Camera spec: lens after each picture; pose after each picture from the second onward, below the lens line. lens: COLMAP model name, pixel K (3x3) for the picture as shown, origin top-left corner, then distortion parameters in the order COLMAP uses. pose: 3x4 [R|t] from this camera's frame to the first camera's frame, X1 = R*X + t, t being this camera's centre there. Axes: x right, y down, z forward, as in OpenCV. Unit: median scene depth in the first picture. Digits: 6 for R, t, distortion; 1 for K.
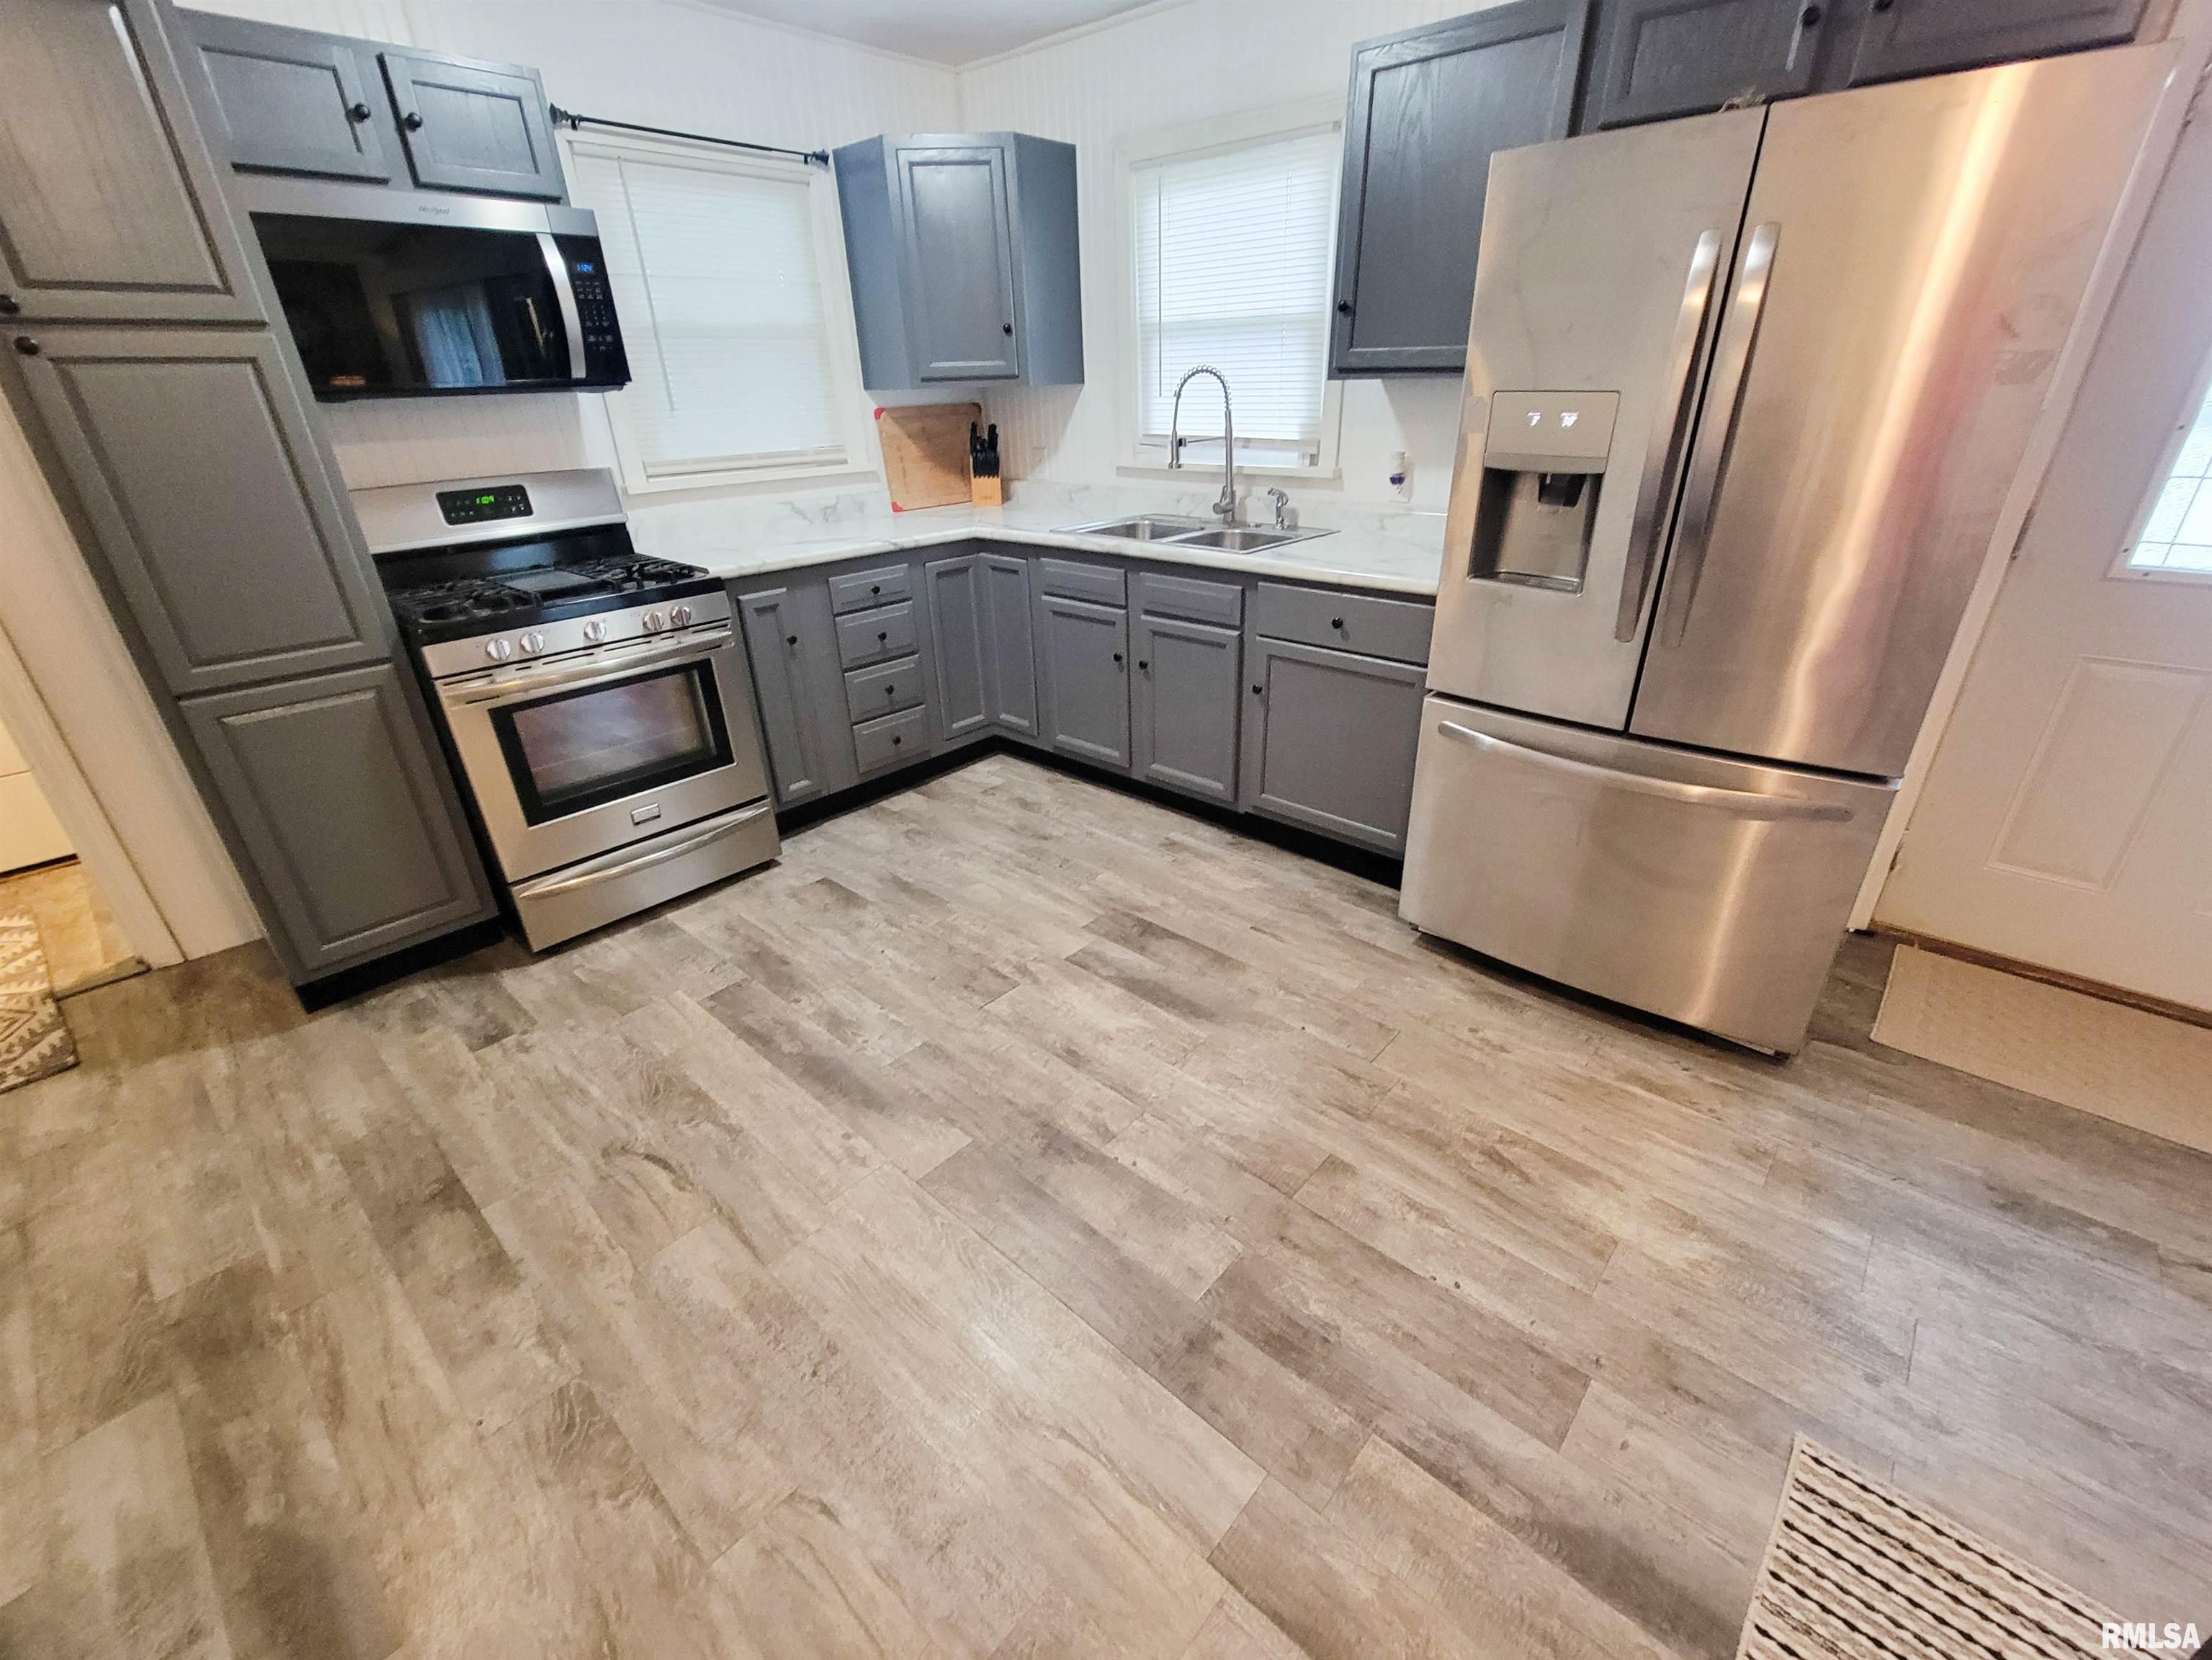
lens RADIAL K [[944.2, 0, 1106.0], [0, 944.2, 830.0], [0, 0, 1]] dist [-0.001936, 0.001023]
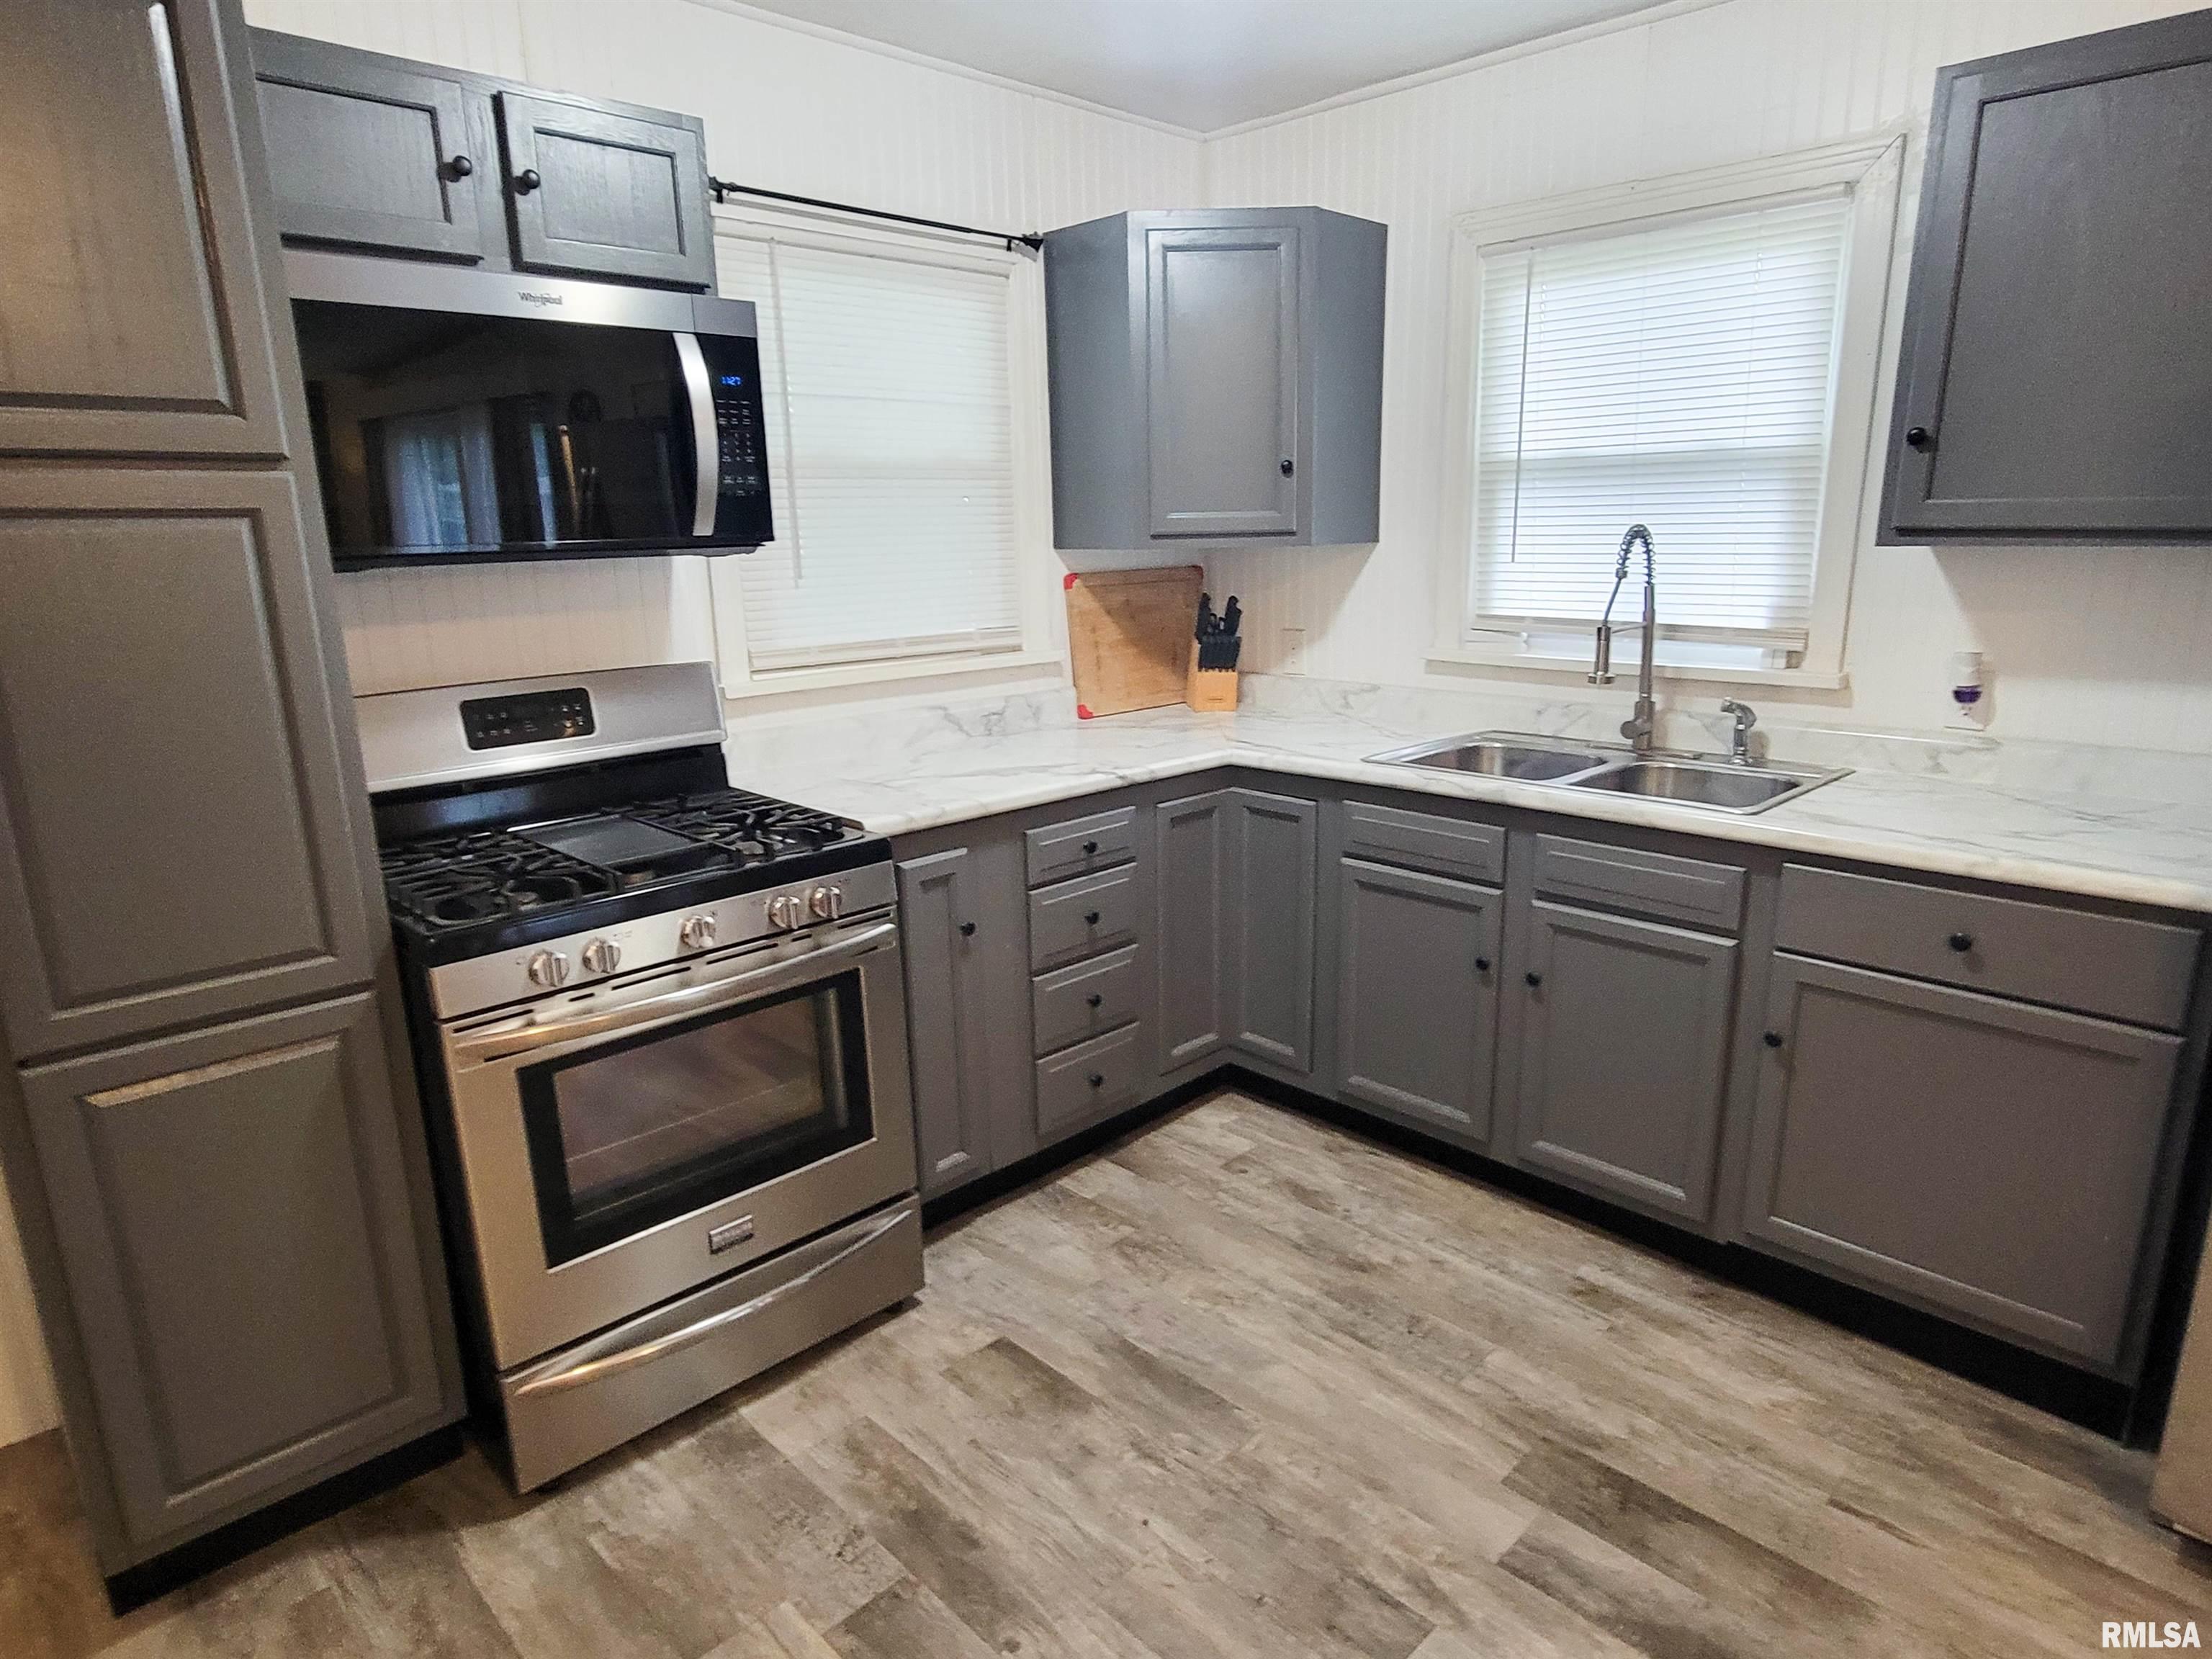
lens RADIAL K [[1288.3, 0, 1106.0], [0, 1288.3, 829.5], [0, 0, 1]] dist [0.001293, -0.001034]
pose [[0.998097, 0.019240, -0.058578, -0.203590], [-0.031121, 0.977367, -0.209248, -0.095522], [0.053226, 0.210673, 0.976106, 0.175562]]
